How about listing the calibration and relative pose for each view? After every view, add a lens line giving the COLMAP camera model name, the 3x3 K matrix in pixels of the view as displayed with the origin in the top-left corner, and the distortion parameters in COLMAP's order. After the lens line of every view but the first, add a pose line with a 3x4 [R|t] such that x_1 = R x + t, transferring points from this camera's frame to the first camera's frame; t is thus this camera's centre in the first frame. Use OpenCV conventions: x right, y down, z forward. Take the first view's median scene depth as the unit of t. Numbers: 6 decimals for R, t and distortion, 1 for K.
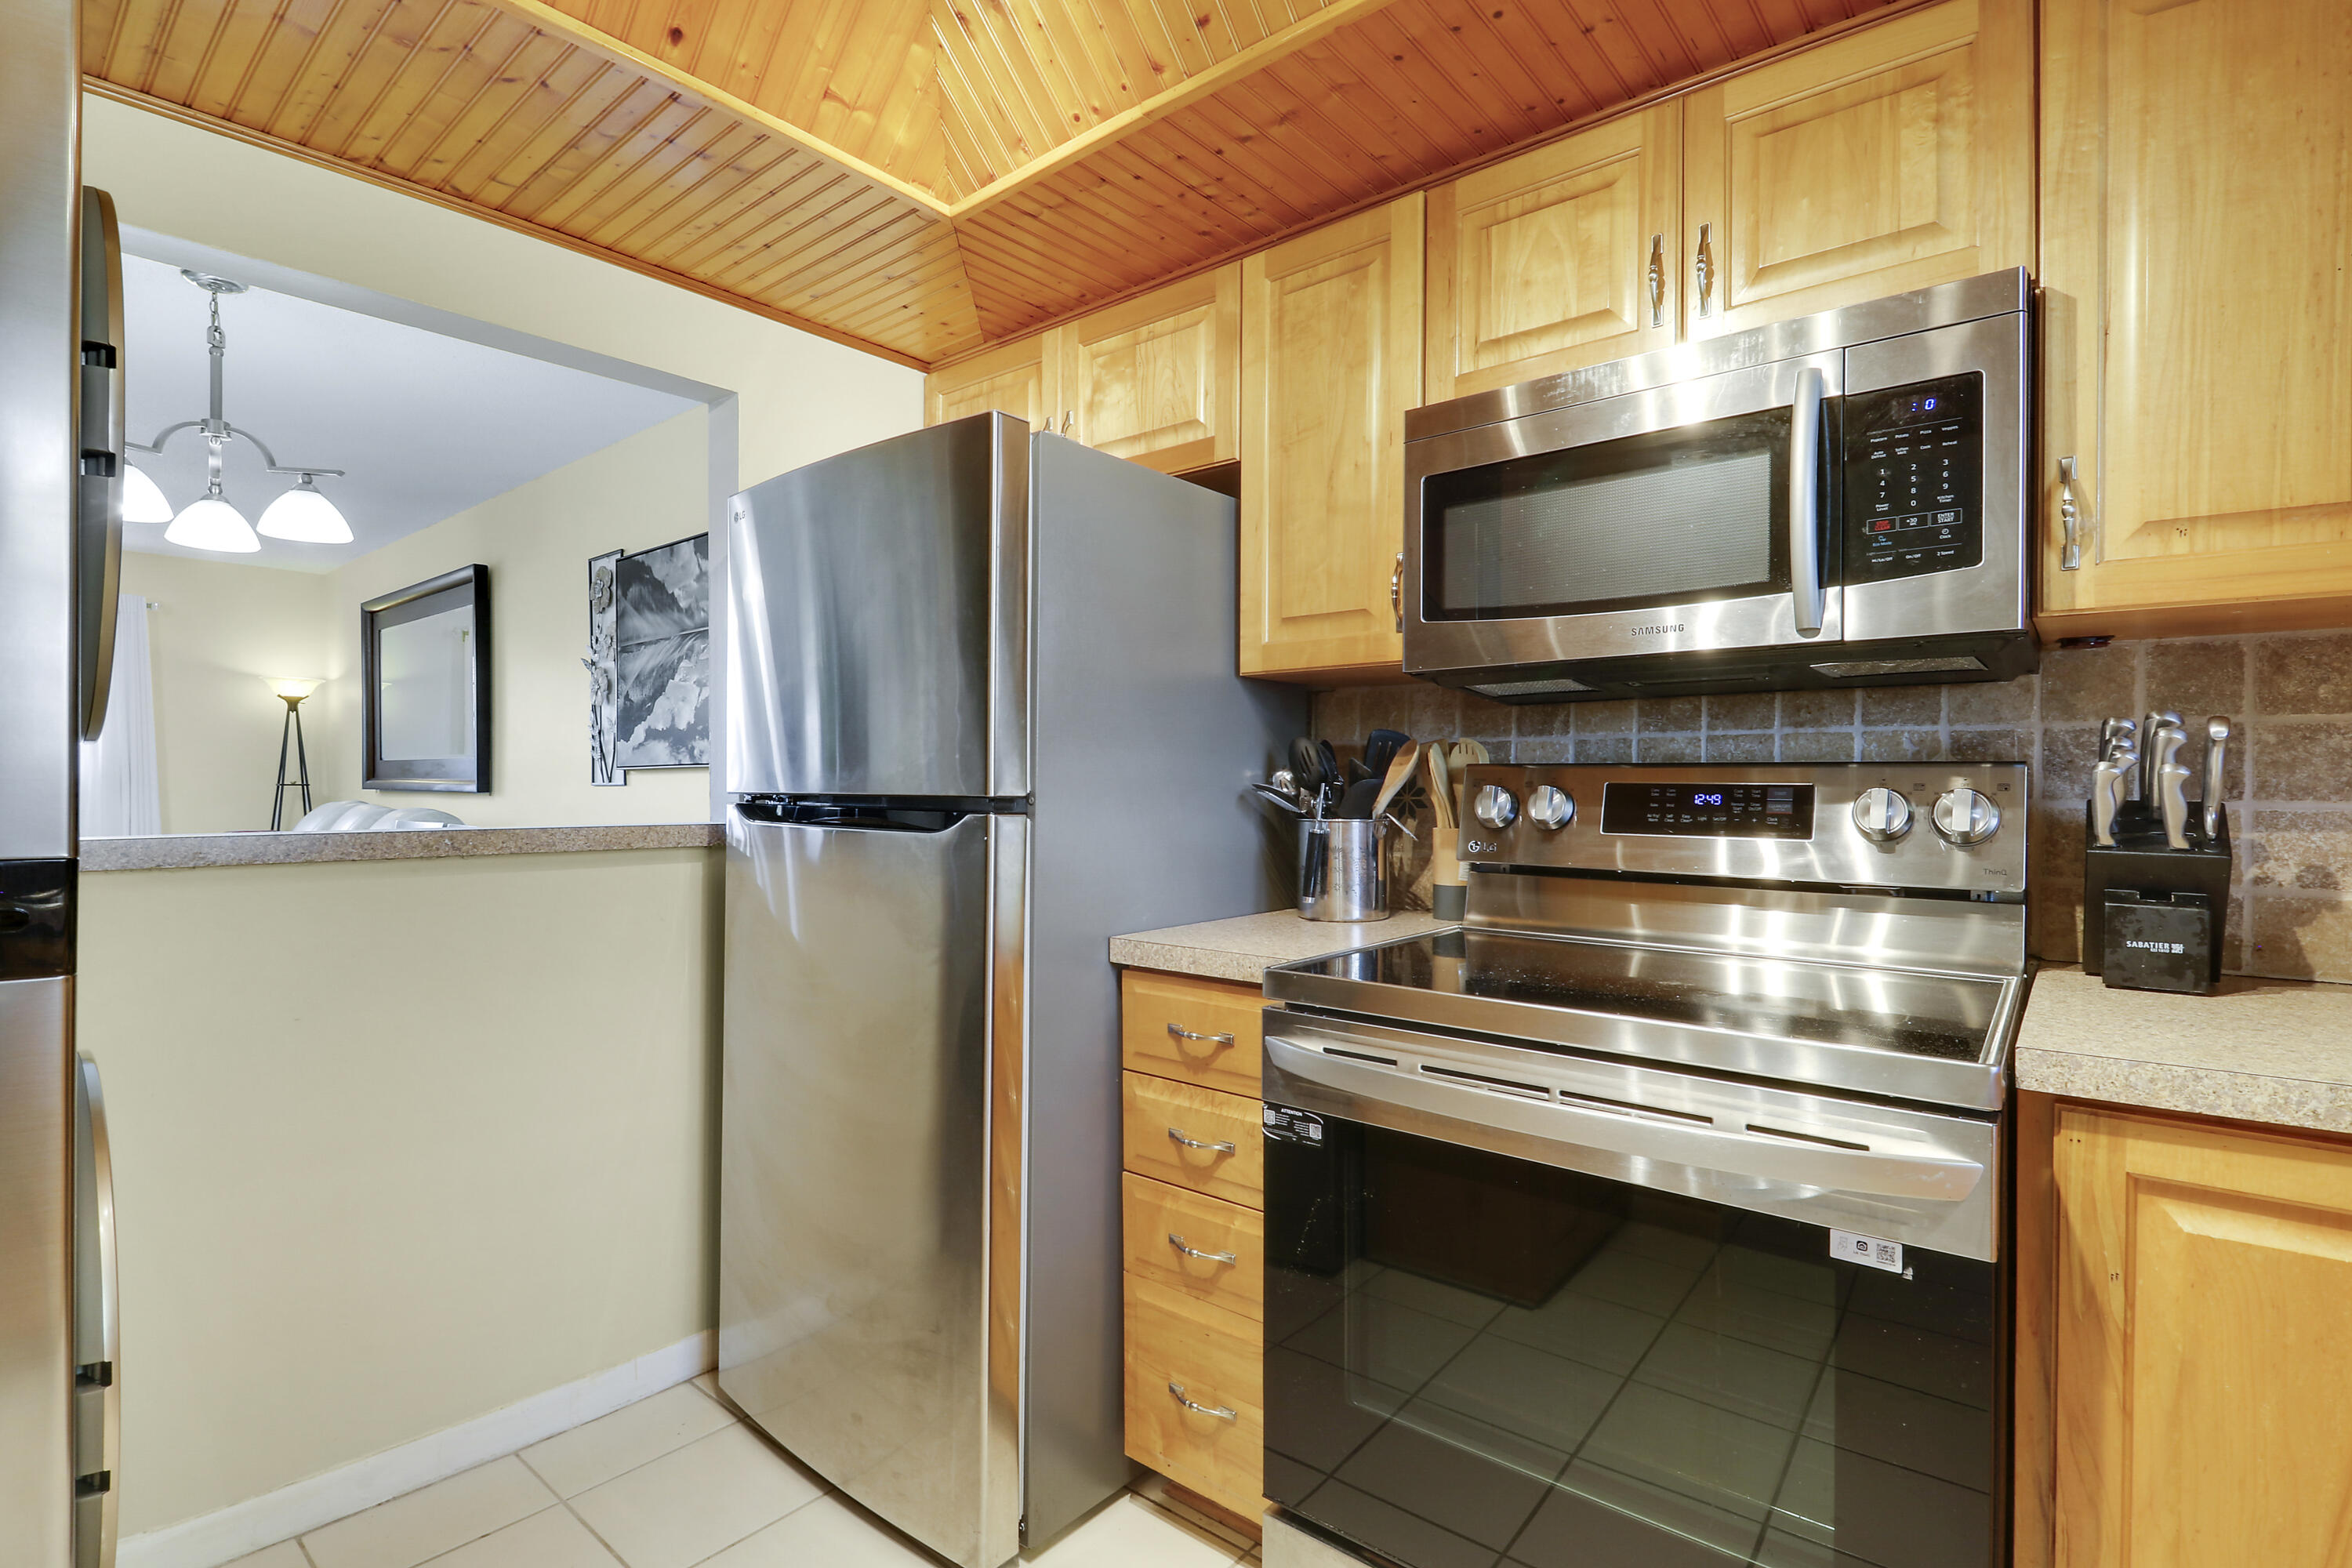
lens RADIAL K [[1108.9, 0, 1178.1], [0, 1108.9, 786.4], [0, 0, 1]] dist [0.002762, -0.011162]
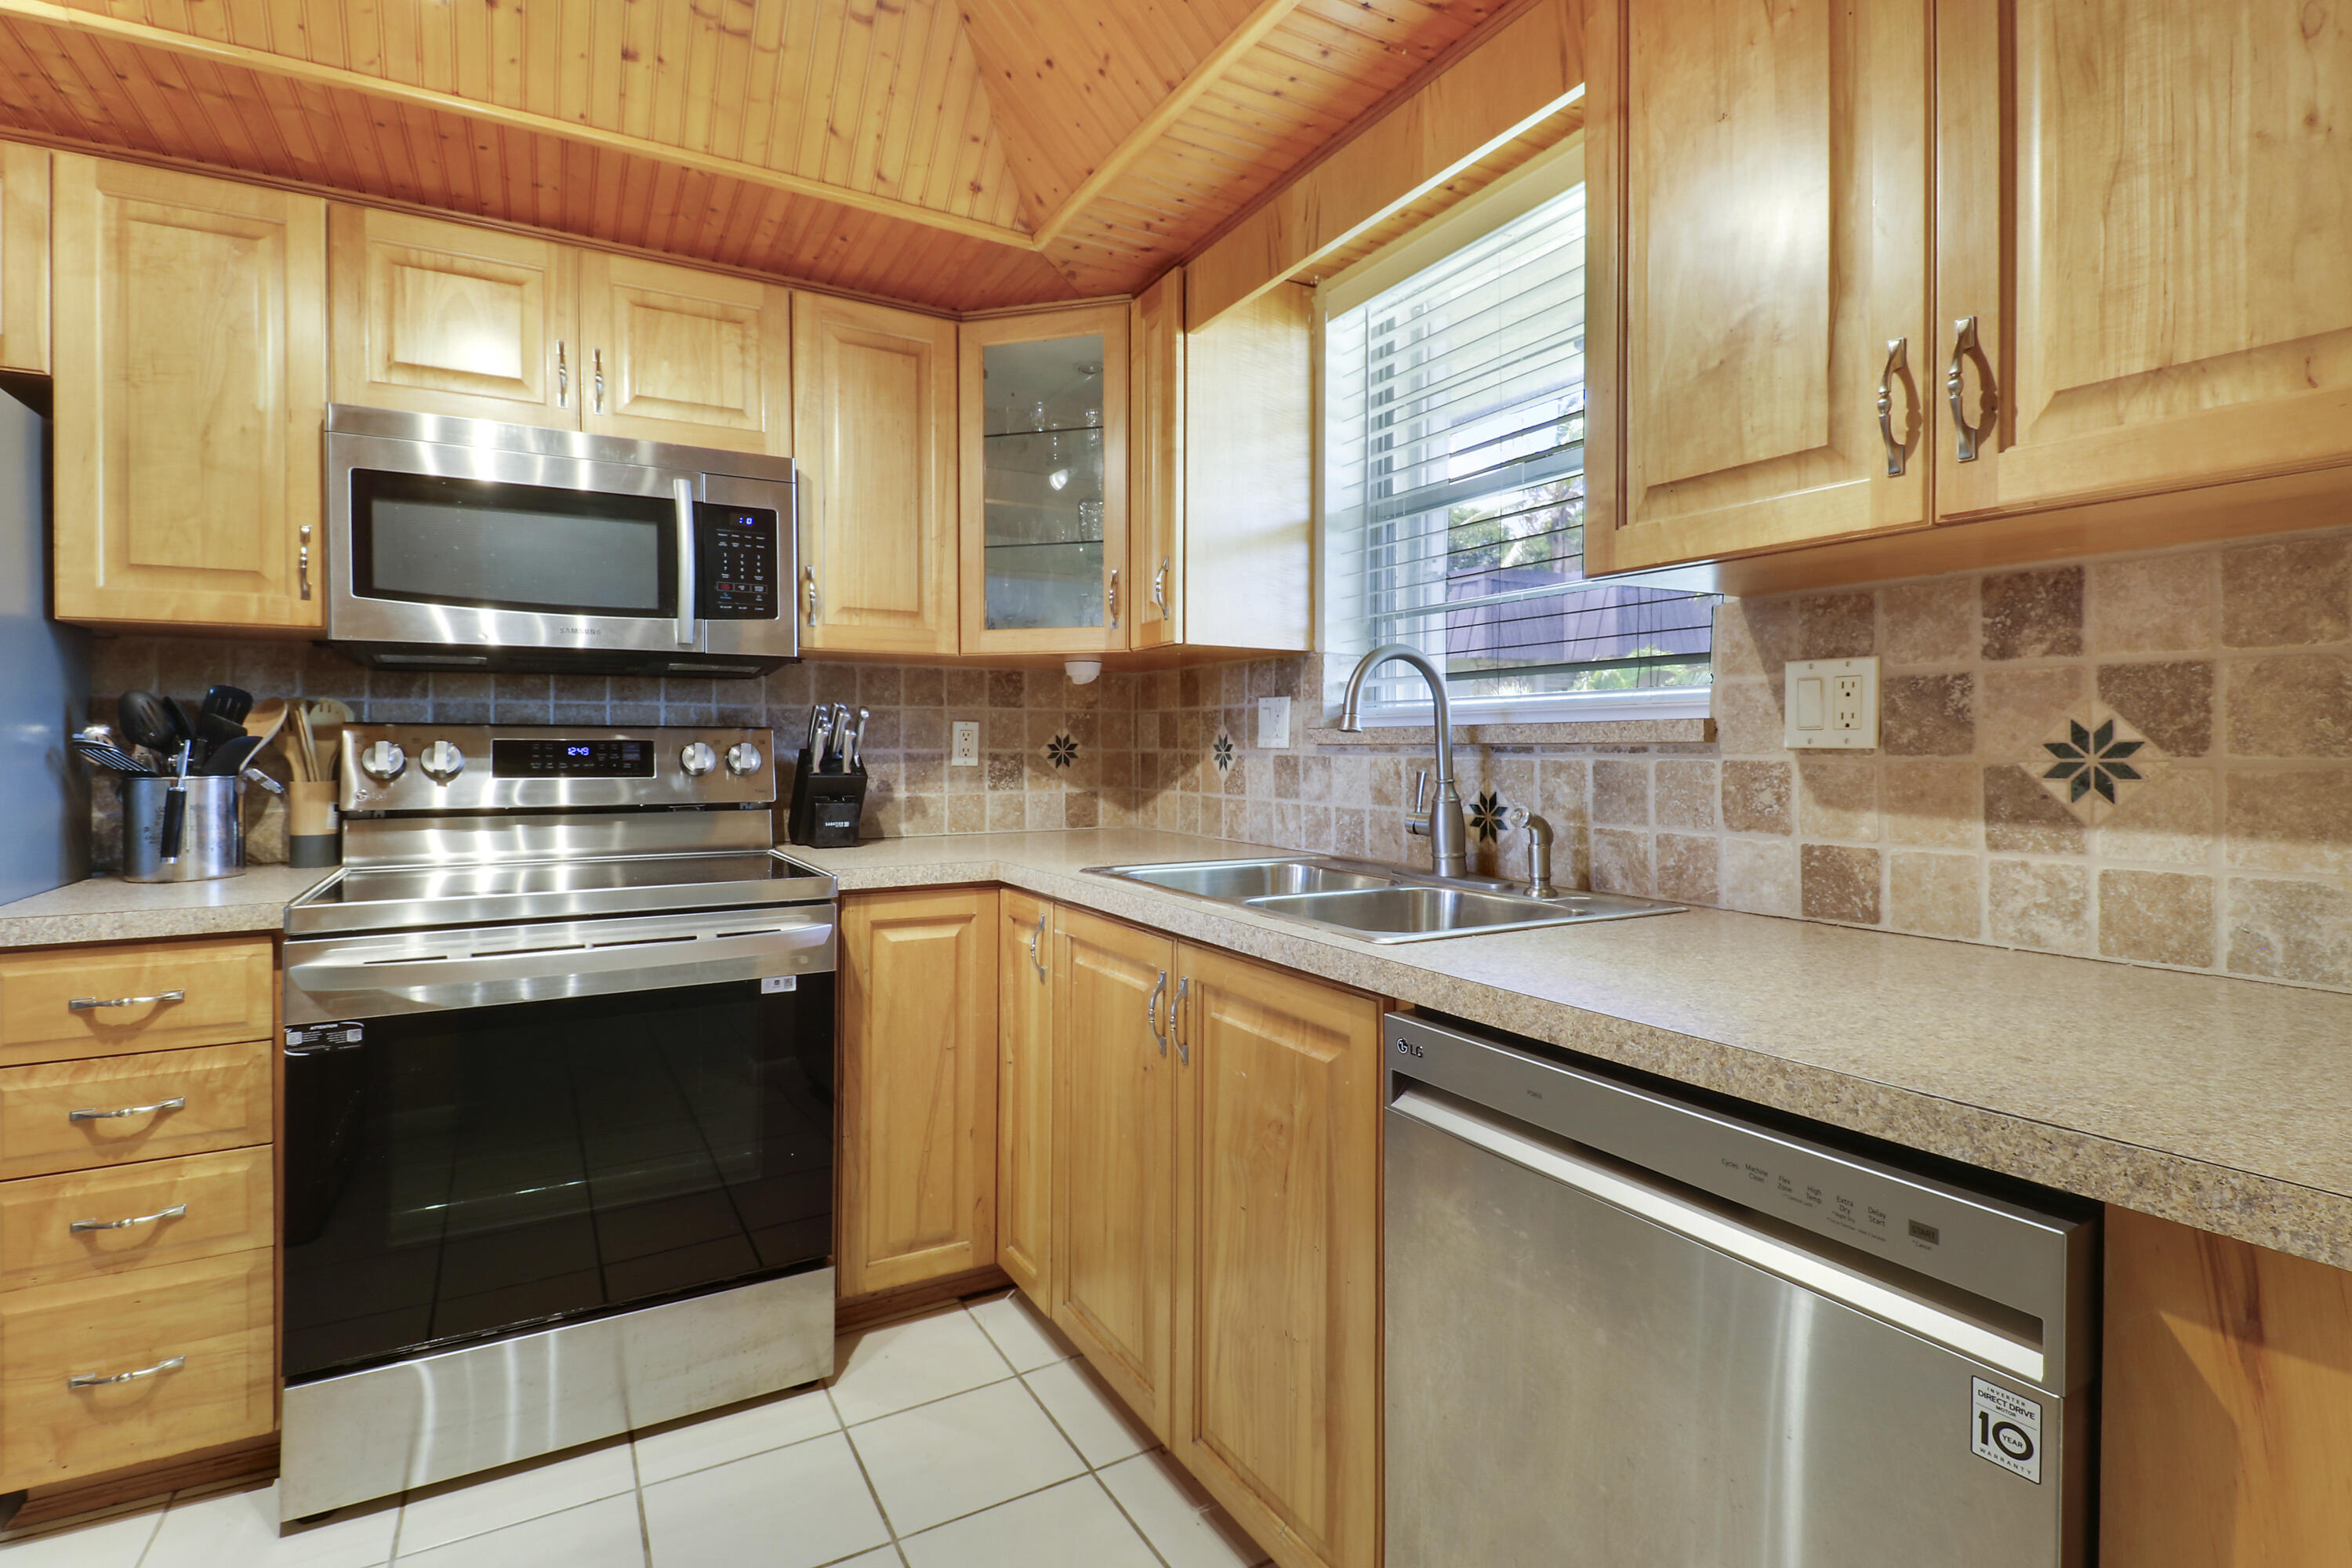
lens RADIAL K [[1107.6, 0, 1187.3], [0, 1107.6, 773.7], [0, 0, 1]] dist [0.025457, -0.013269]
pose [[0.355211, -0.028049, 0.934365, -0.588875], [0.003471, 0.999582, 0.028687, 0.002573], [-0.934780, -0.006947, 0.355160, -0.217545]]
